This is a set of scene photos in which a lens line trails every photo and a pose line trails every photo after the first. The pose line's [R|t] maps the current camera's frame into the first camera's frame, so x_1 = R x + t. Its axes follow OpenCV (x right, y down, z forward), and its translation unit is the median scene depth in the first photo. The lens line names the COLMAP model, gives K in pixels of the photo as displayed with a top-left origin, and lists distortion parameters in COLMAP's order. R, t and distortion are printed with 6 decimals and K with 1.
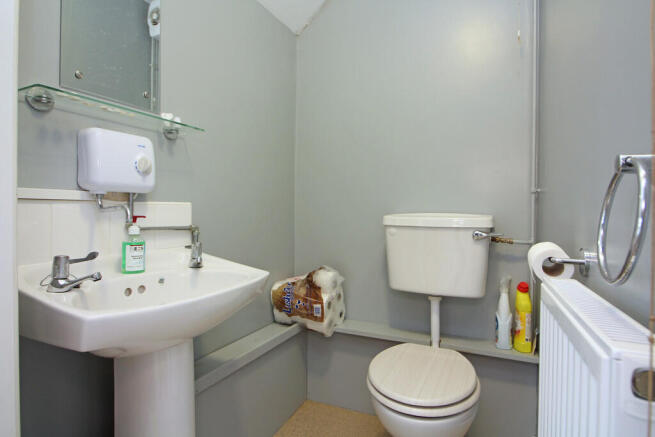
lens RADIAL K [[355.5, 0, 332.2], [0, 355.5, 219.6], [0, 0, 1]] dist [-0.011633, -0.007573]
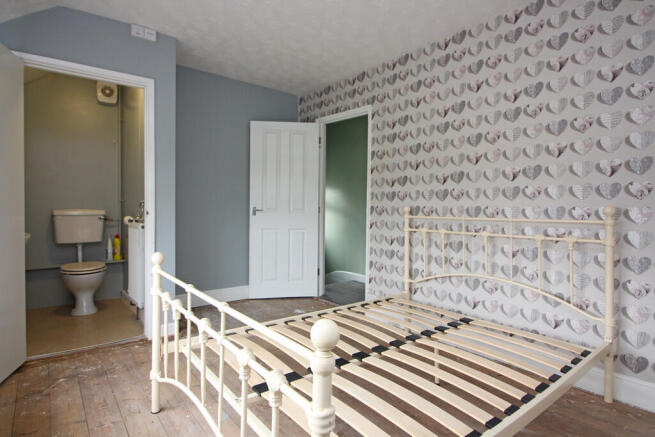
lens RADIAL K [[355.5, 0, 325.6], [0, 355.5, 217.7], [0, 0, 1]] dist [-0.011633, -0.007573]
pose [[0.458387, -0.020861, 0.888508, -1.120914], [0.002840, 0.999754, 0.022008, -0.008363], [-0.888748, -0.007565, 0.458333, -1.643026]]
